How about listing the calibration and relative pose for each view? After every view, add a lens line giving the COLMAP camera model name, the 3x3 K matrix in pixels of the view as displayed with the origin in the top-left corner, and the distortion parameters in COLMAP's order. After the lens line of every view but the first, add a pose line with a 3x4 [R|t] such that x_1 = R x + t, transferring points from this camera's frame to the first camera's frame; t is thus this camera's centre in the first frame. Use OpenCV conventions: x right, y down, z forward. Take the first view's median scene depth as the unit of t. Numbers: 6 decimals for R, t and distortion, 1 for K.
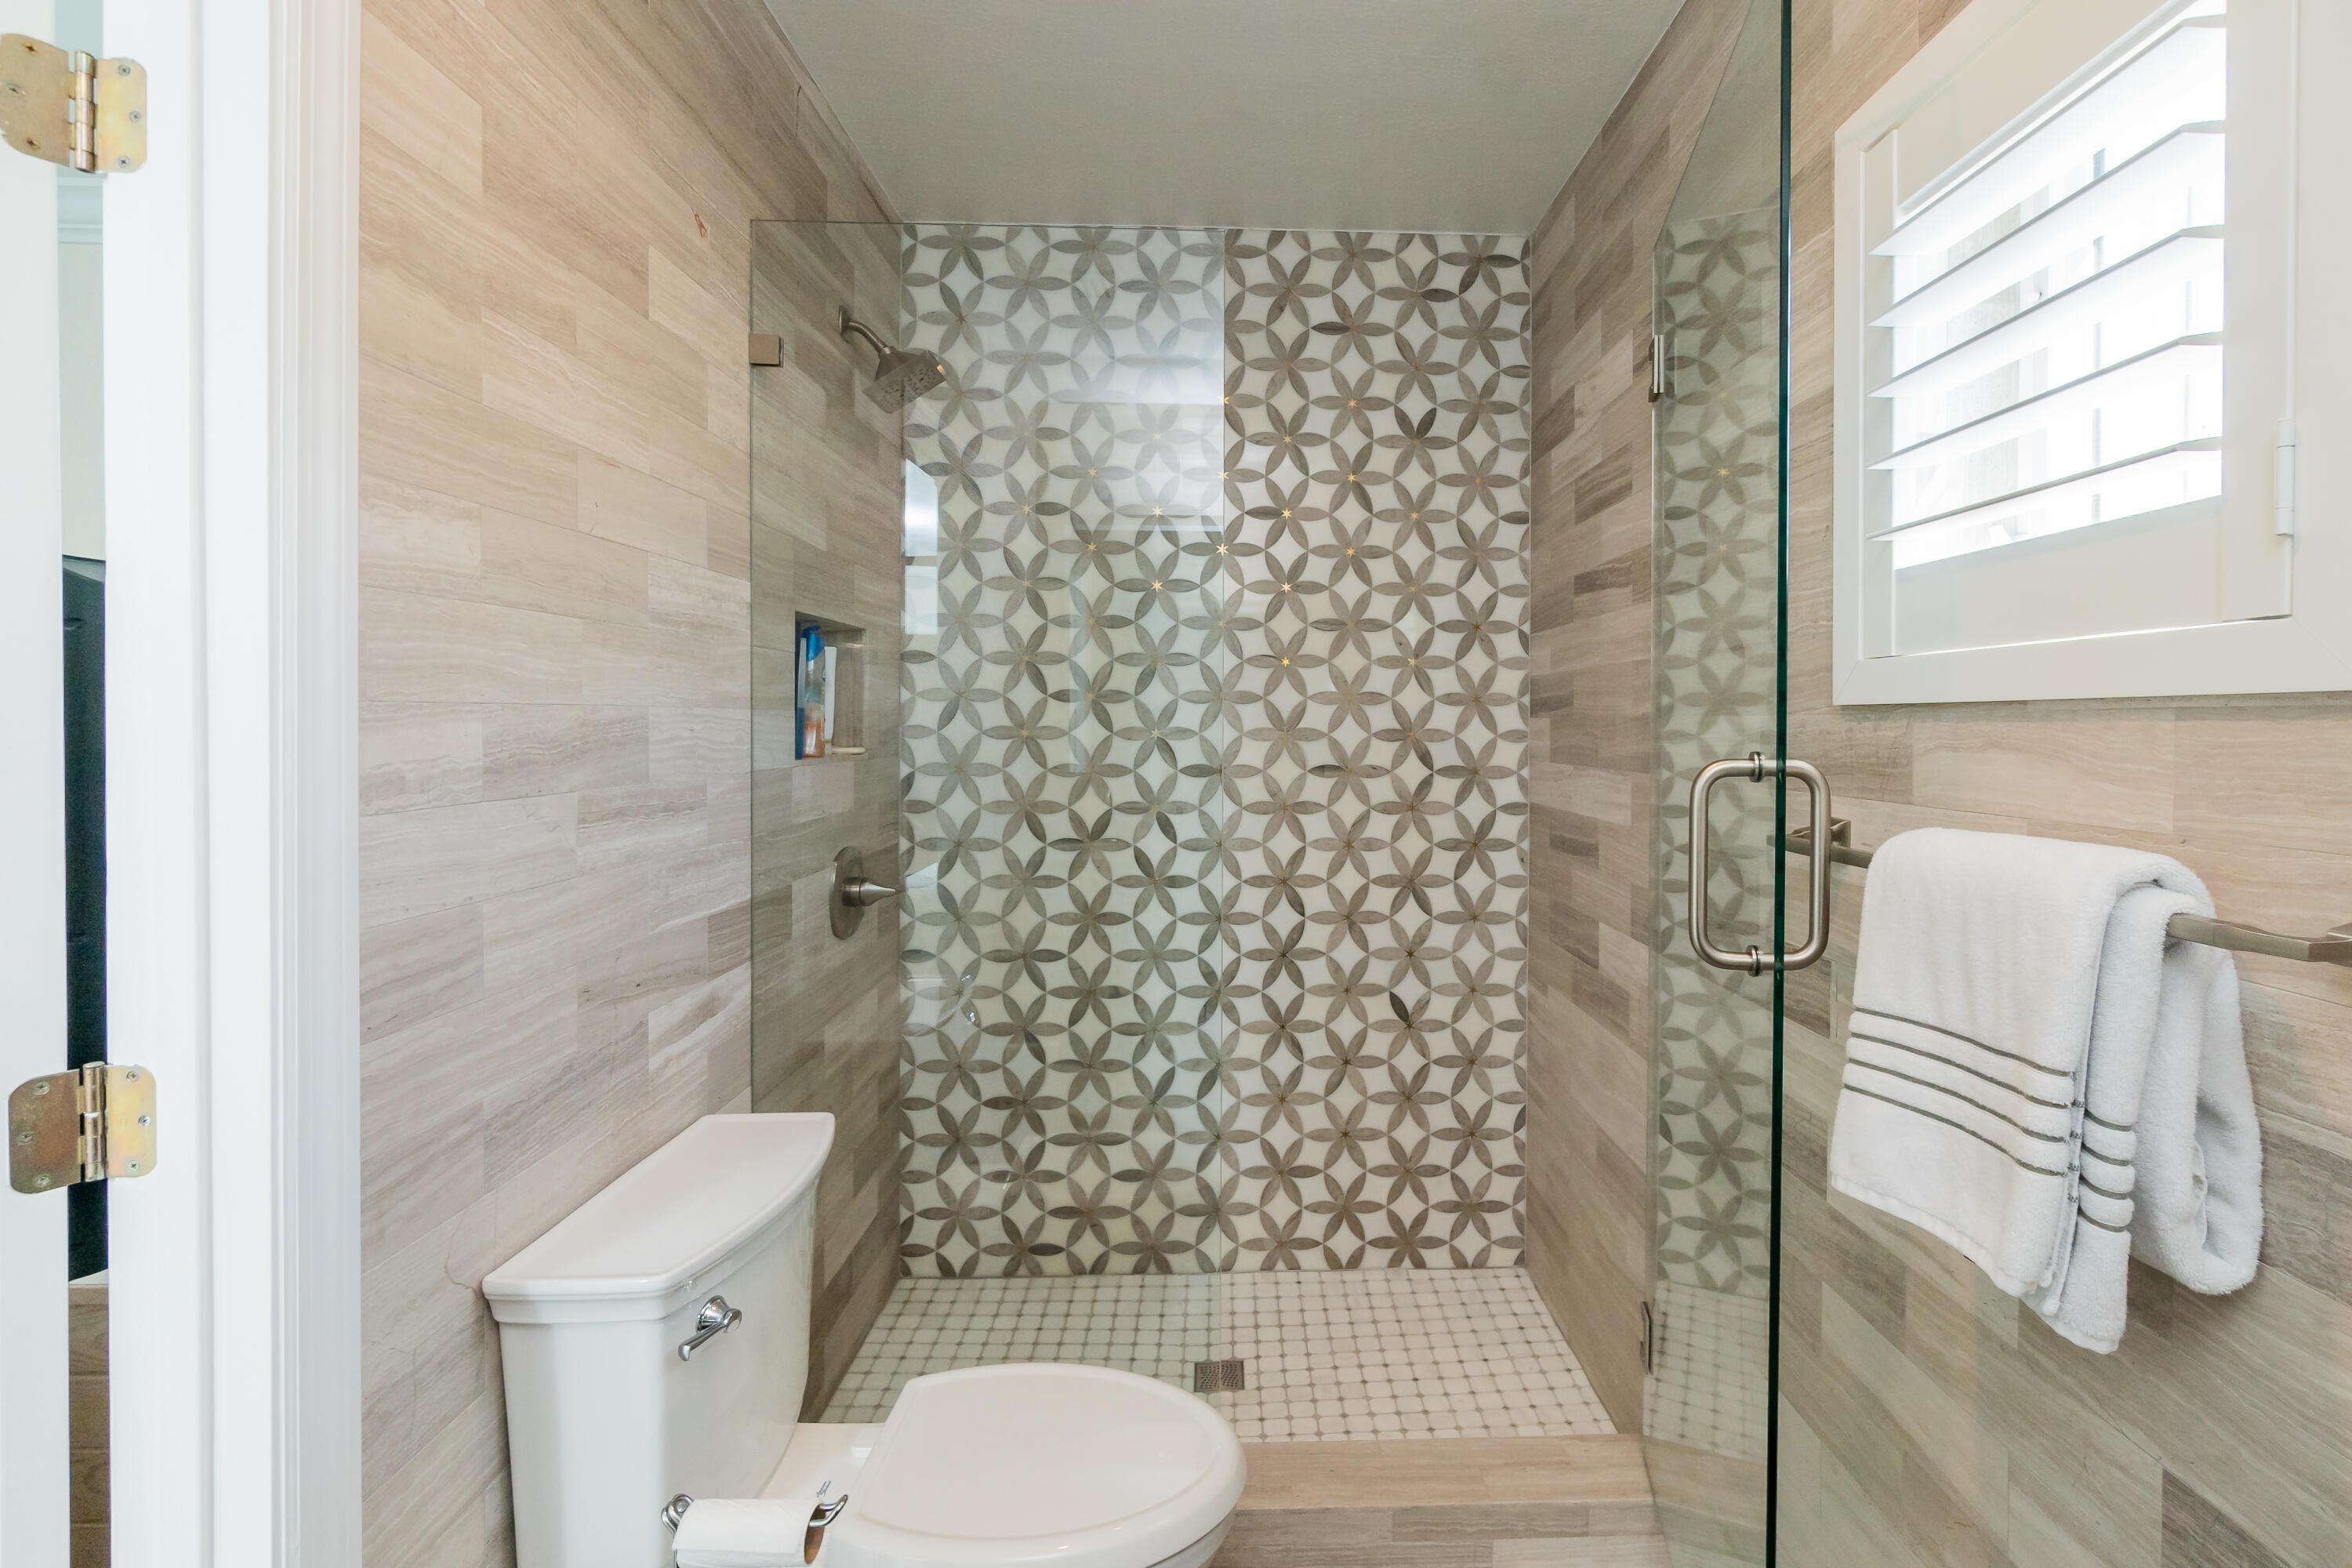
lens RADIAL K [[1038.7, 0, 1181.7], [0, 1038.7, 757.4], [0, 0, 1]] dist [-0.001181, 0.000432]
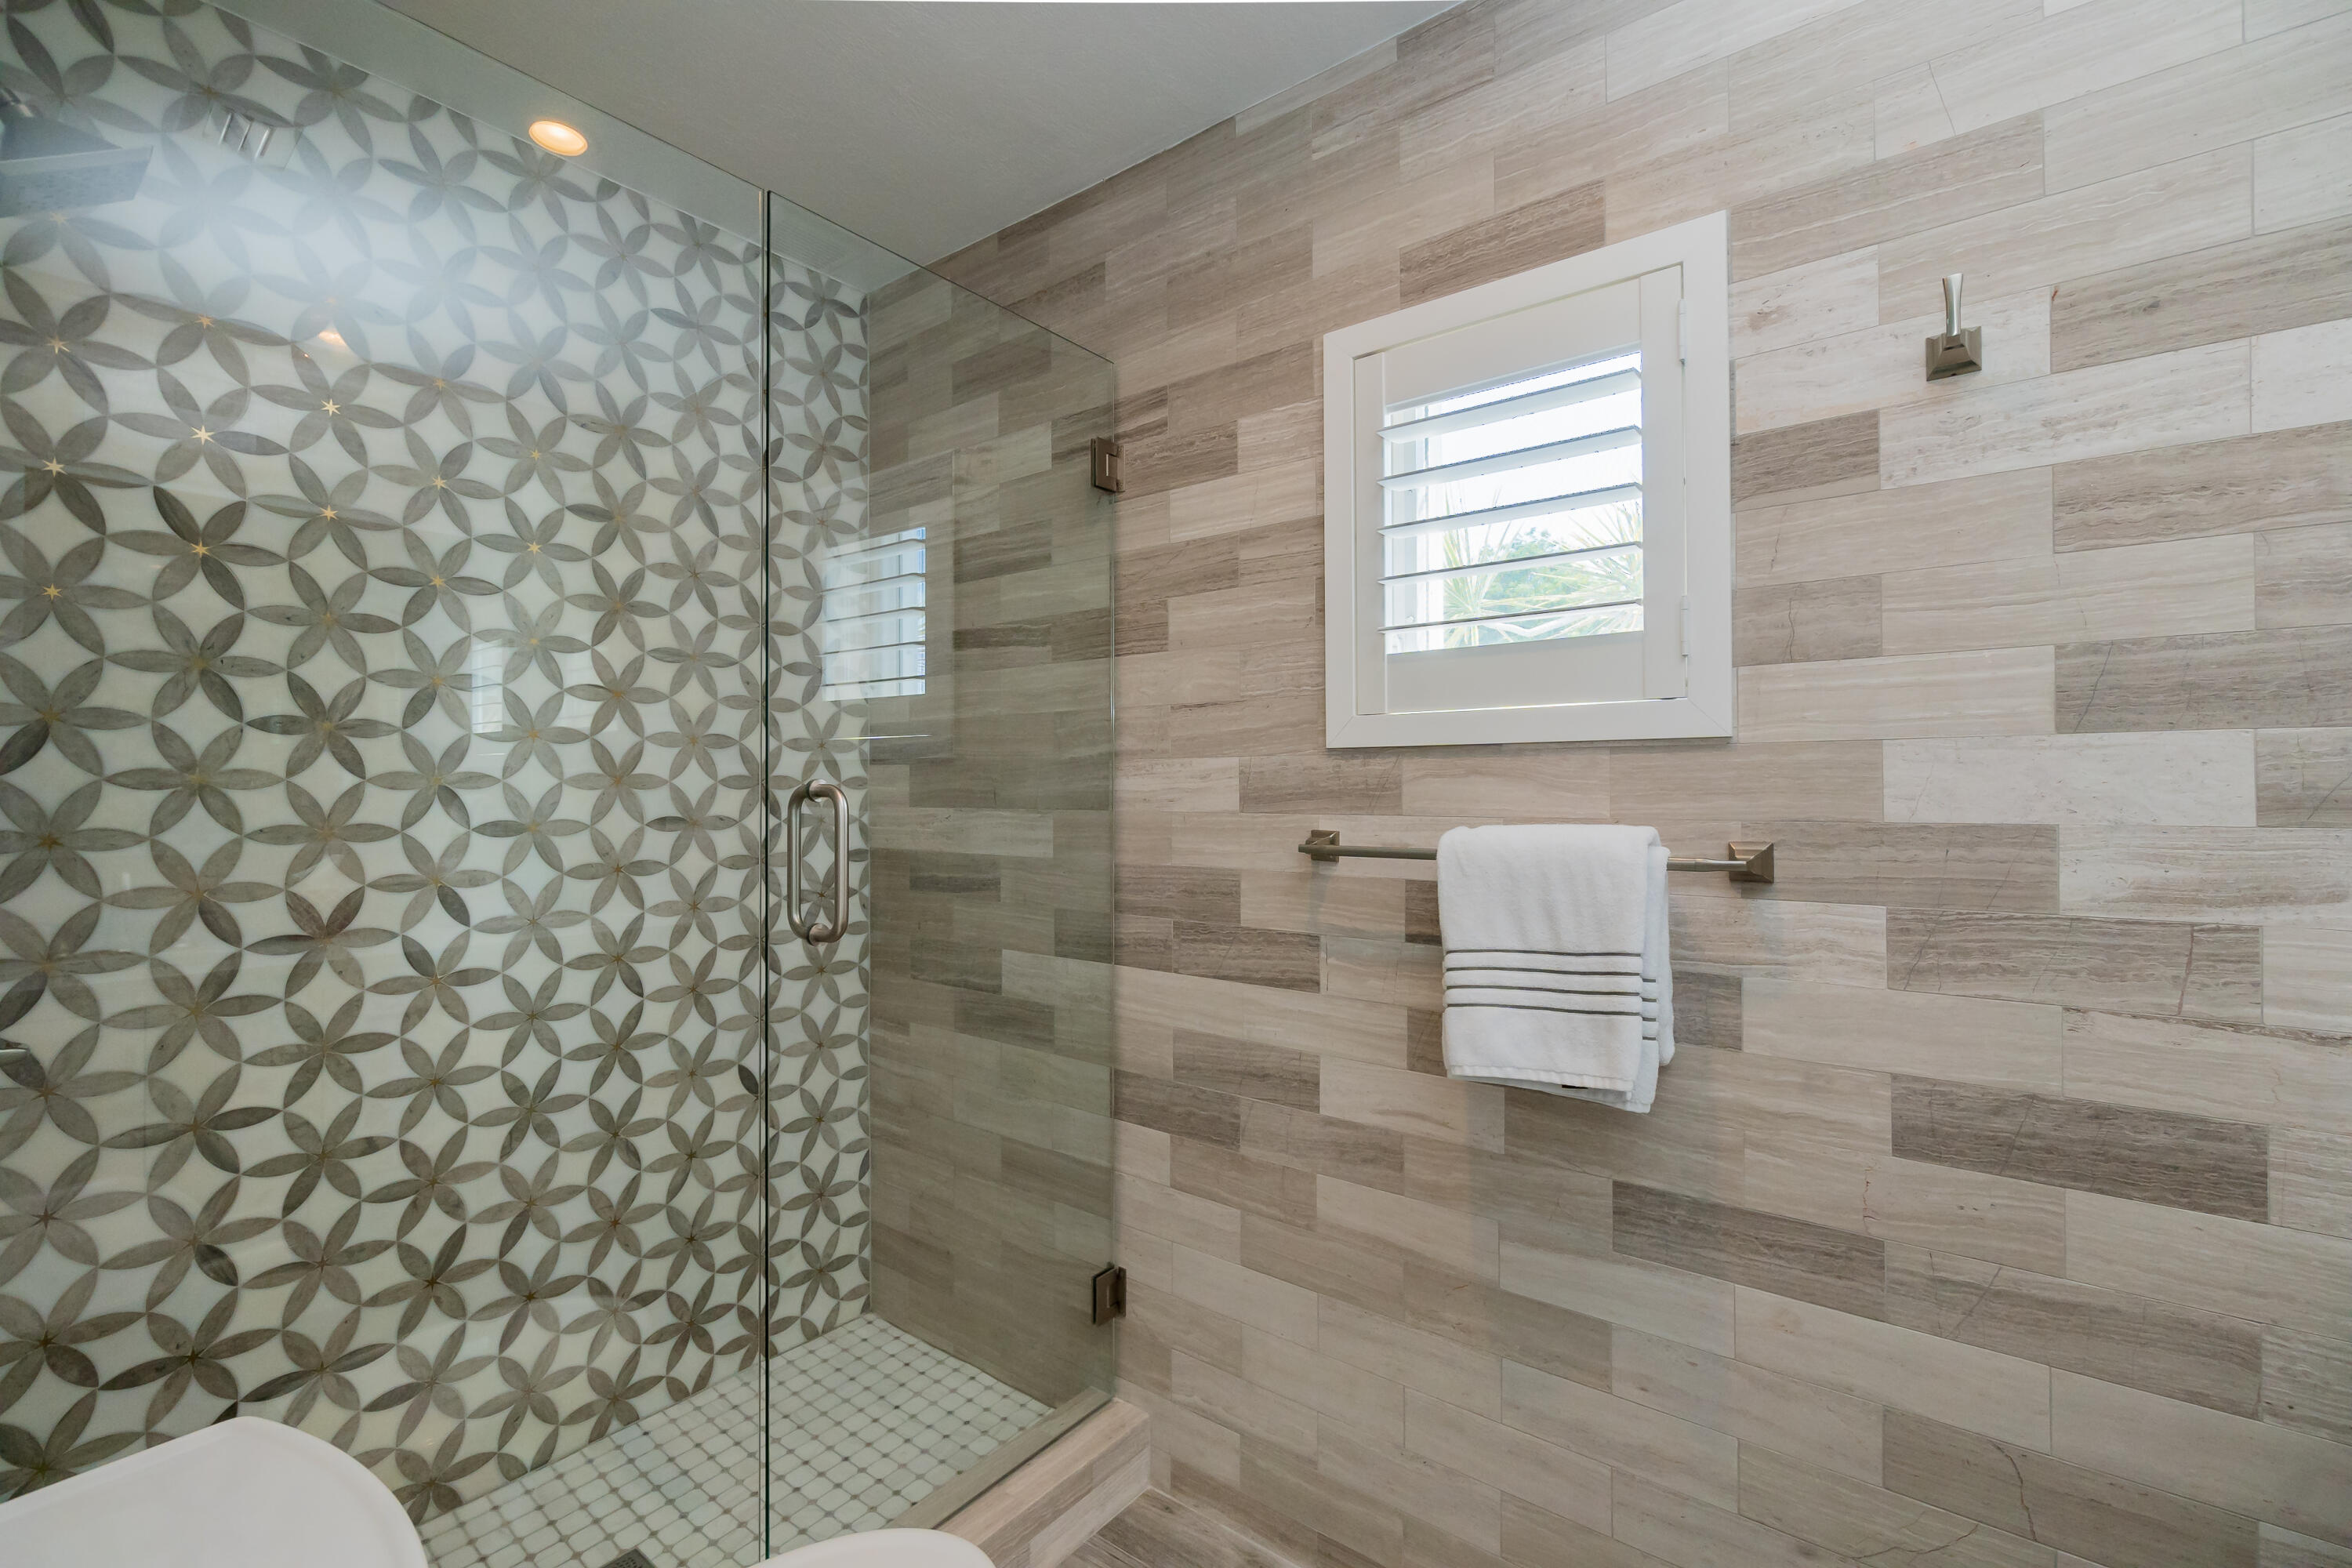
lens RADIAL K [[1033.5, 0, 1178.5], [0, 1033.5, 795.2], [0, 0, 1]] dist [-0.007080, 0.001585]
pose [[0.643470, -0.011222, 0.765389, -0.244169], [0.027400, 0.999589, -0.008380, 0.008254], [-0.764980, 0.026364, 0.643514, 0.121051]]
